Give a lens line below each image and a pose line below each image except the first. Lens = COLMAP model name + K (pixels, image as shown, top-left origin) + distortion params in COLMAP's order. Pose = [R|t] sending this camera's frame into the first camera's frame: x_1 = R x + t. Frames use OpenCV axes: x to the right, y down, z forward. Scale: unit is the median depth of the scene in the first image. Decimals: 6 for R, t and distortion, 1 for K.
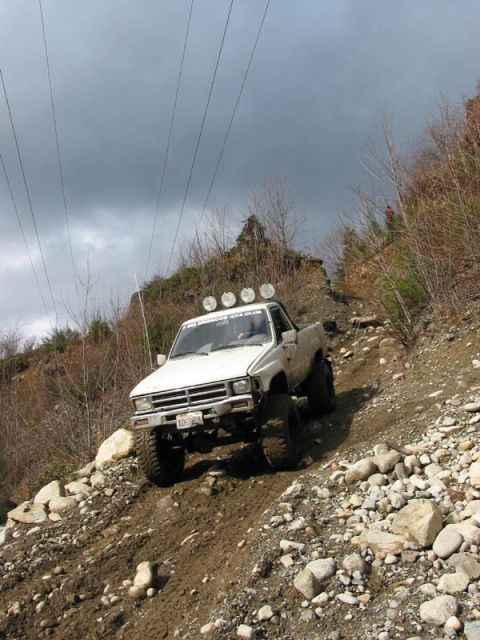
lens RADIAL K [[642.7, 0, 240.0], [0, 642.7, 320.0], [0, 0, 1]] dist [-0.178371, 0.212031]
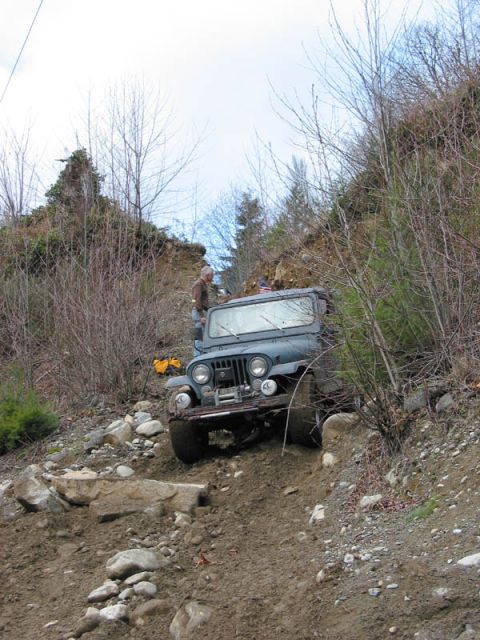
lens RADIAL K [[1142.8, 0, 240.0], [0, 1142.8, 320.0], [0, 0, 1]] dist [-0.008940, 0.310604]
pose [[0.981154, 0.086240, 0.172914, -0.022846], [-0.081596, 0.996092, -0.033802, -0.023421], [-0.175154, 0.019056, 0.984357, 0.386015]]
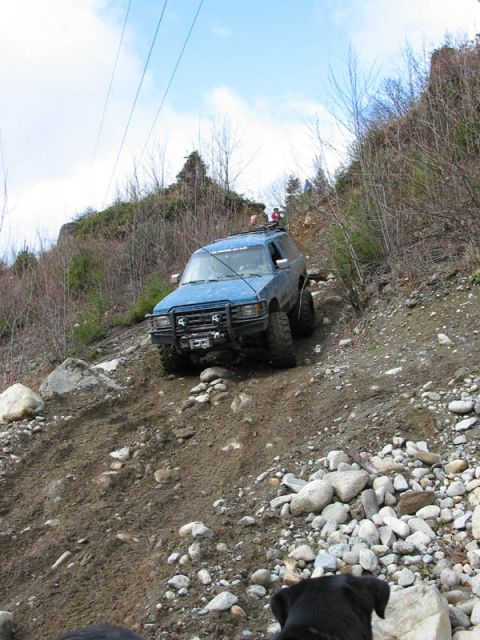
lens RADIAL K [[642.7, 0, 240.0], [0, 642.7, 320.0], [0, 0, 1]] dist [-0.178371, 0.212031]
pose [[0.991928, 0.070255, 0.105557, 0.022607], [-0.079324, 0.993276, 0.084323, -0.010701], [-0.098923, -0.092015, 0.990832, 0.336661]]
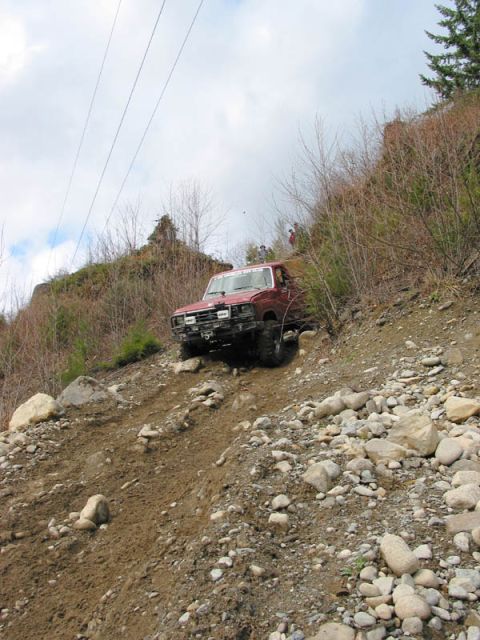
lens RADIAL K [[639.9, 0, 240.0], [0, 639.9, 320.0], [0, 0, 1]] dist [-0.186581, 0.223833]
pose [[0.983767, 0.076526, 0.162318, -0.116704], [-0.072597, 0.996910, -0.030010, 0.149314], [-0.164113, 0.017739, 0.986282, 0.064616]]
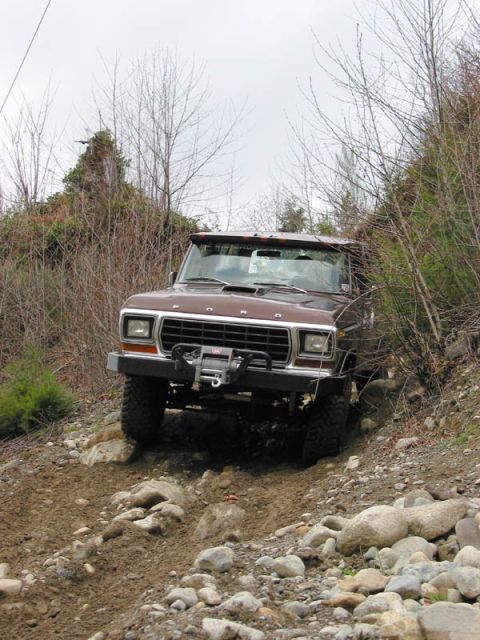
lens RADIAL K [[1340.7, 0, 240.0], [0, 1340.7, 320.0], [0, 0, 1]] dist [0.048092, 0.121030]
pose [[0.983469, 0.113909, 0.140759, -0.042523], [-0.106380, 0.992518, -0.059933, 0.166941], [-0.146533, 0.043968, 0.988228, 0.118491]]
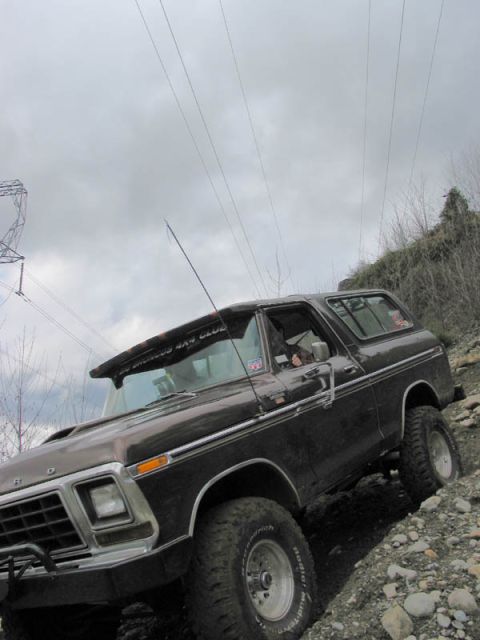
lens RADIAL K [[642.7, 0, 240.0], [0, 642.7, 320.0], [0, 0, 1]] dist [-0.178371, 0.212031]
pose [[0.937482, -0.082988, -0.337994, 0.154929], [0.090210, 0.995907, 0.005686, -0.023487], [0.336139, -0.035821, 0.941131, 0.069648]]
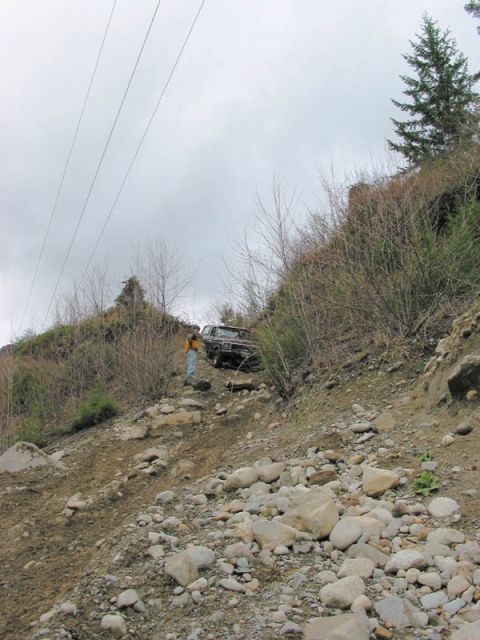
lens RADIAL K [[639.9, 0, 240.0], [0, 639.9, 320.0], [0, 0, 1]] dist [-0.186581, 0.223833]
pose [[0.977833, 0.089770, 0.189165, 0.000002], [-0.065969, 0.989504, -0.128571, 0.135164], [-0.198722, 0.113241, 0.973492, 0.112292]]
